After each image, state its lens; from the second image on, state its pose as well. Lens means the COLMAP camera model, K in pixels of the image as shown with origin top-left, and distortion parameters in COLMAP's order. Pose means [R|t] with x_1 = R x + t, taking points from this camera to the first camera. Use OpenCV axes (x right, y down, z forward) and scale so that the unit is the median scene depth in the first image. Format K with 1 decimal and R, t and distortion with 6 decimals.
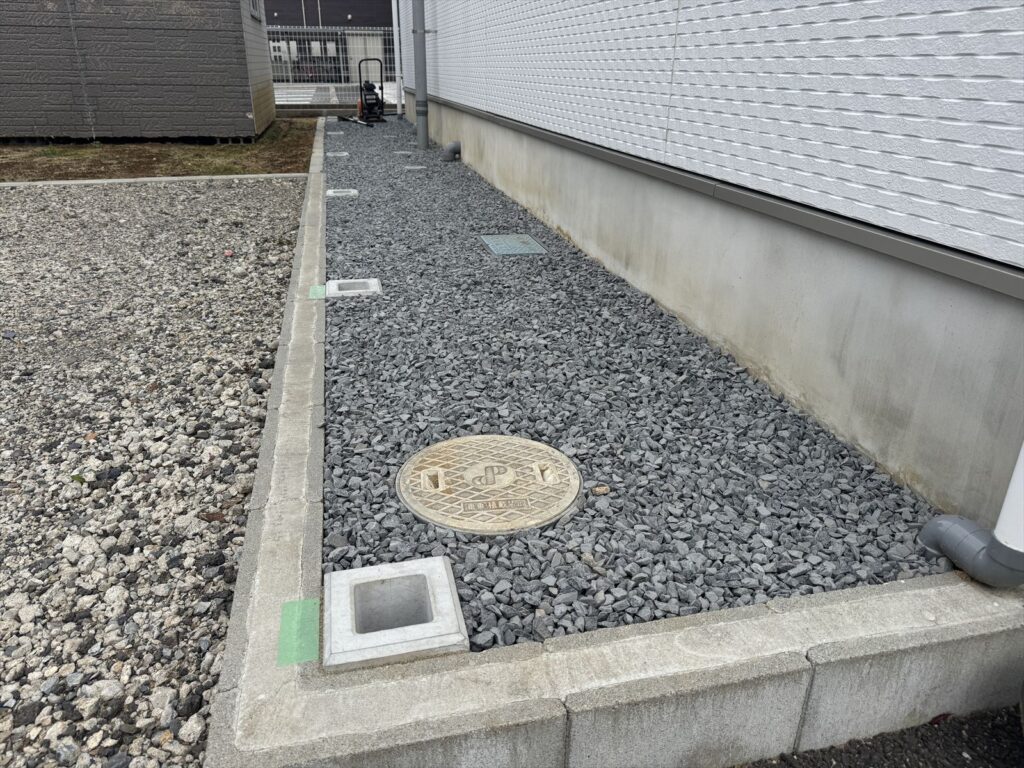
lens RADIAL K [[726.8, 0, 512.0], [0, 726.8, 384.0], [0, 0, 1]] dist [0.034878, -0.048283]
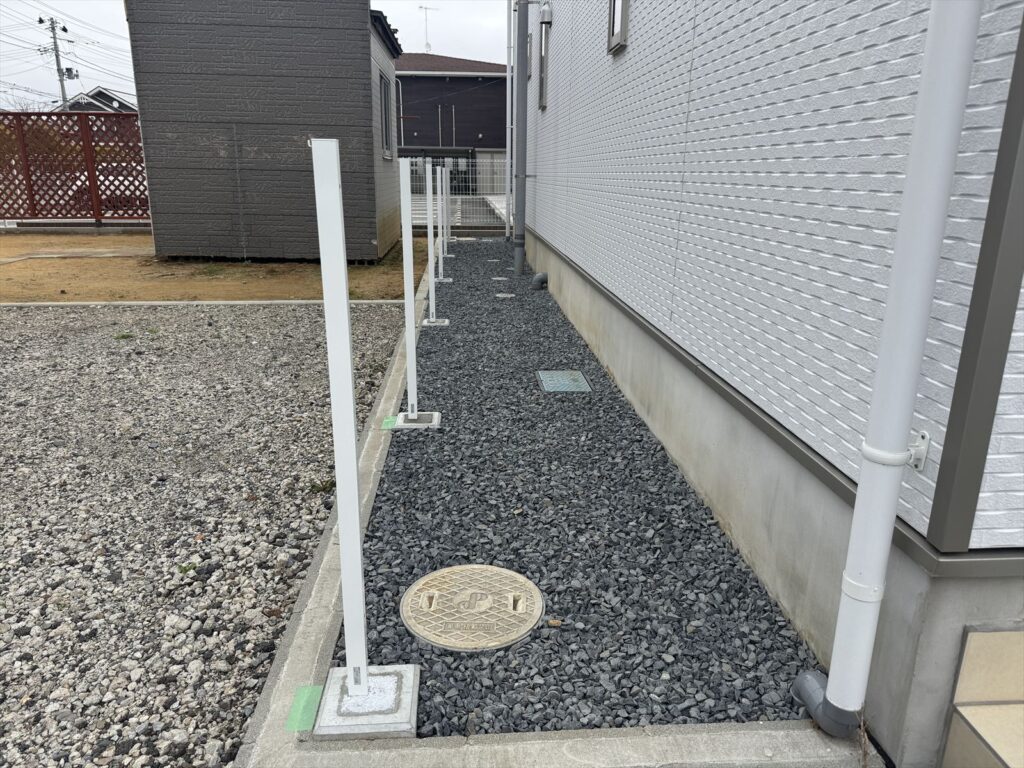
lens RADIAL K [[719.9, 0, 510.1], [0, 719.9, 382.0], [0, 0, 1]] dist [0.063067, -0.082444]
pose [[0.986793, 0.045934, -0.155335, 0.202105], [-0.065524, 0.990186, -0.123447, -0.097979], [0.148140, 0.131995, 0.980118, -0.285911]]
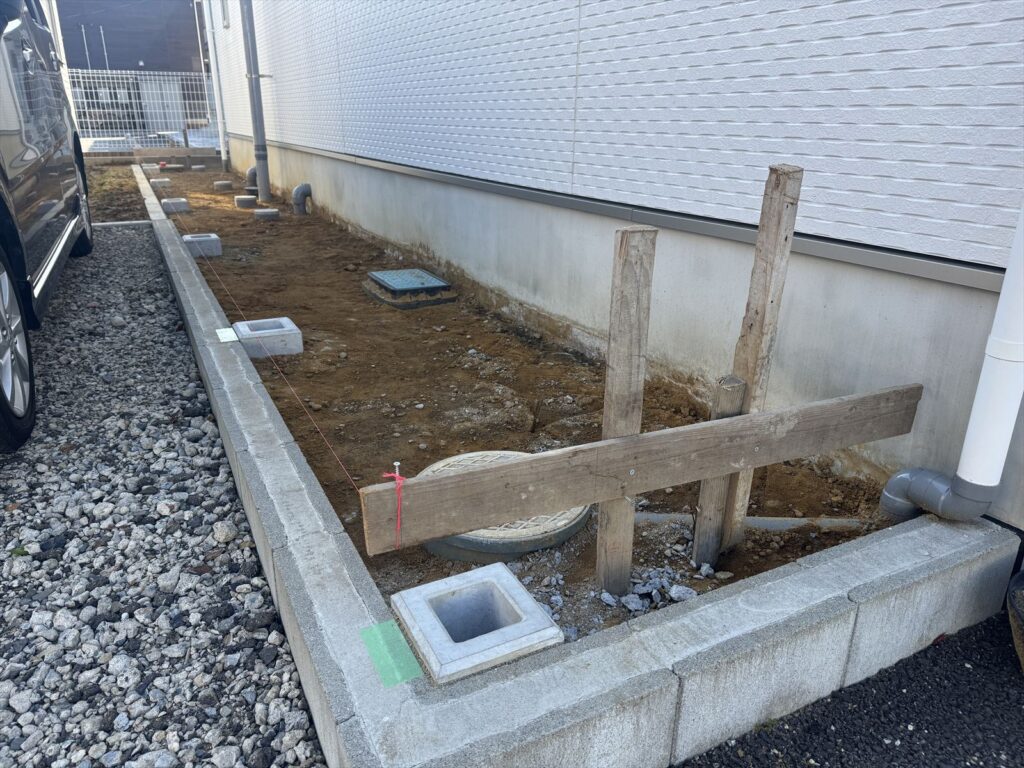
lens RADIAL K [[726.8, 0, 512.0], [0, 726.8, 384.0], [0, 0, 1]] dist [0.034878, -0.048283]
pose [[0.969553, -0.082993, 0.230391, -0.221429], [0.095911, 0.994352, -0.045433, 0.026835], [-0.225319, 0.066147, 0.972037, -0.008354]]
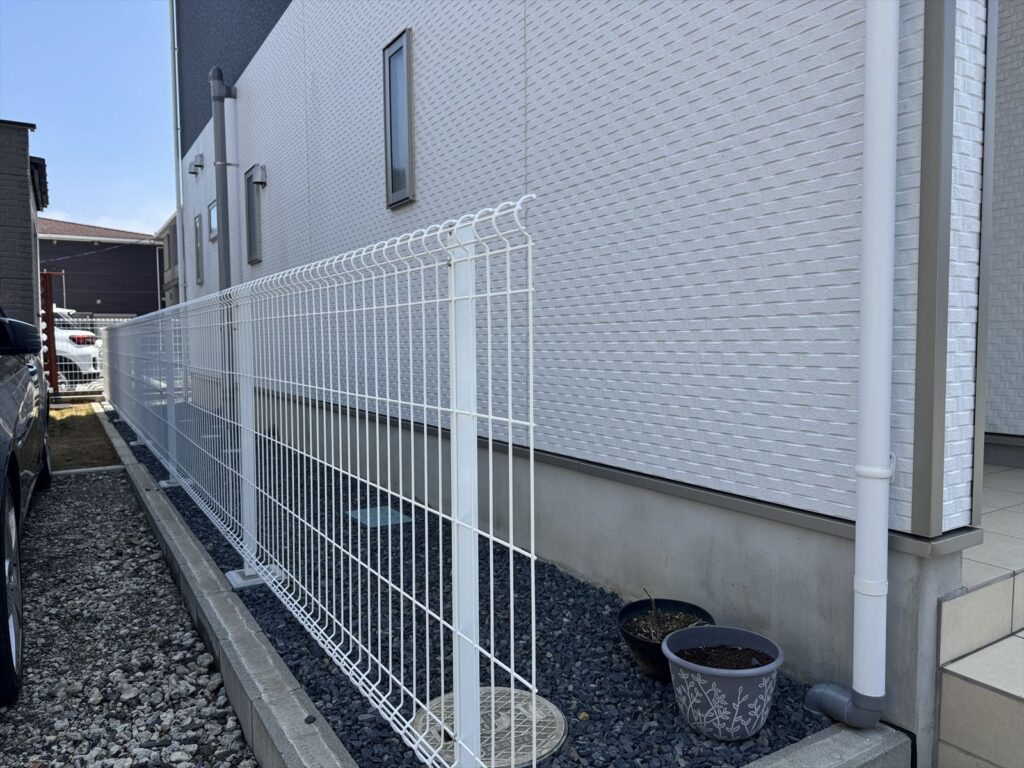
lens RADIAL K [[719.1, 0, 512.0], [0, 719.1, 384.0], [0, 0, 1]] dist [0.039322, -0.062342]
pose [[0.945082, -0.034832, 0.324972, -0.336613], [0.143950, 0.937031, -0.318199, -0.008929], [-0.293426, 0.347504, 0.890585, -0.246527]]
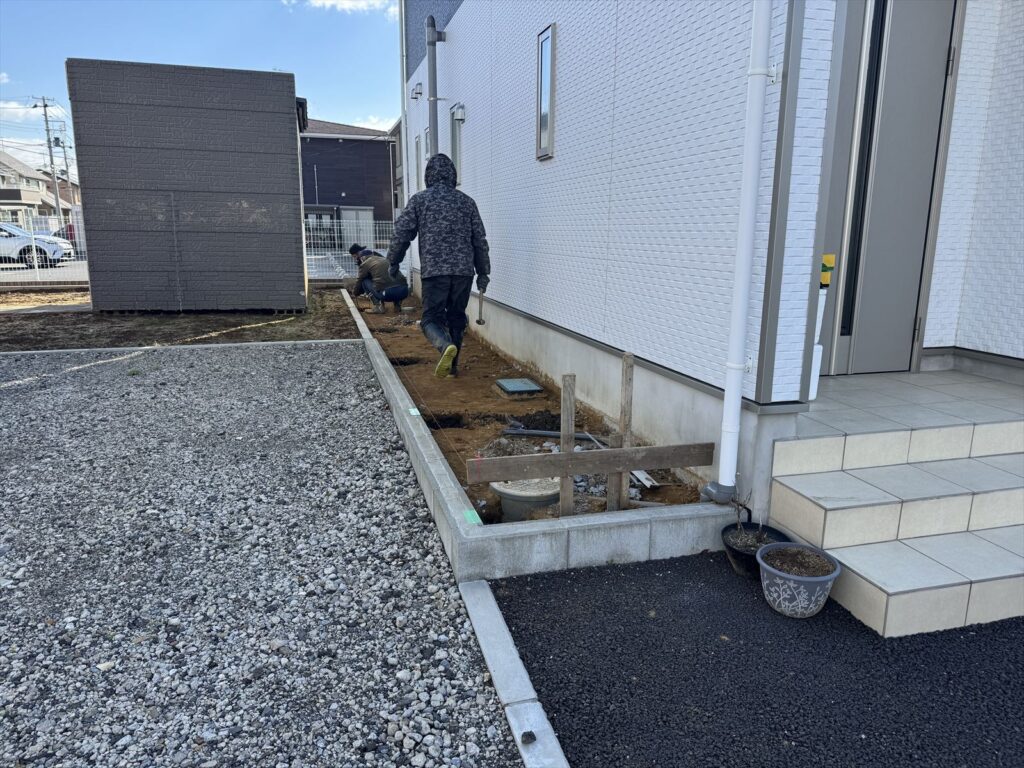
lens RADIAL K [[716.4, 0, 515.1], [0, 716.4, 381.1], [0, 0, 1]] dist [0.122500, -0.194080]
pose [[0.999107, -0.009007, 0.041273, -0.158022], [0.017109, 0.979564, -0.200403, 0.258365], [-0.038624, 0.200931, 0.978844, -1.228961]]
